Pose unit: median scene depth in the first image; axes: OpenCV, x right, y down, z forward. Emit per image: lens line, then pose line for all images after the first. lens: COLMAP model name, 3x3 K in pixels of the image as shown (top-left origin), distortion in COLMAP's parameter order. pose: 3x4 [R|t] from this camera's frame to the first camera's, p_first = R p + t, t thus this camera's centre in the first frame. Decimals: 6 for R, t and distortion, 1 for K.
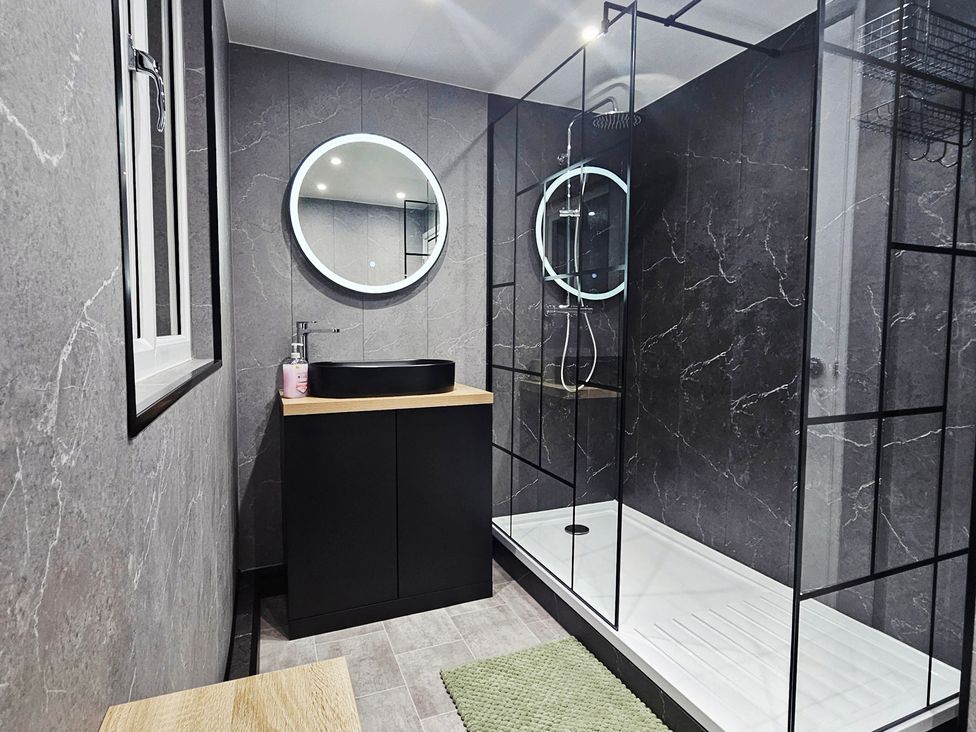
lens RADIAL K [[531.1, 0, 488.0], [0, 531.1, 366.0], [0, 0, 1]] dist [-0.001061, -0.001108]
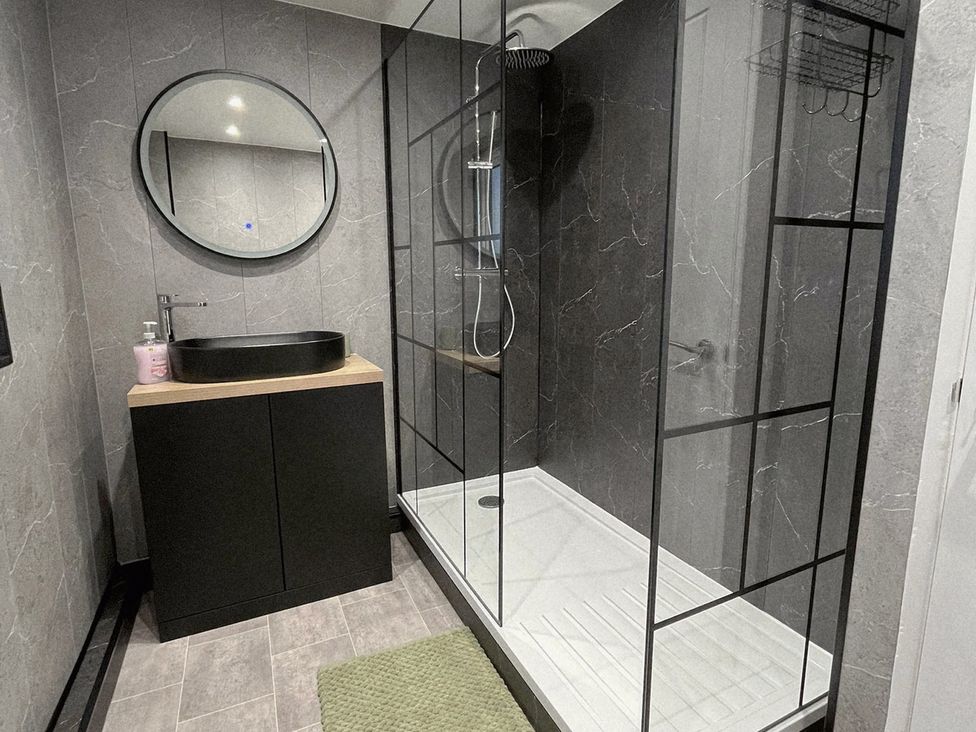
lens RADIAL K [[517.4, 0, 488.8], [0, 517.4, 363.1], [0, 0, 1]] dist [-0.003131, -0.001748]
pose [[0.998507, -0.018862, 0.051258, 0.147078], [0.013473, 0.994537, 0.103513, -0.052200], [-0.052931, -0.102668, 0.993306, 0.106134]]
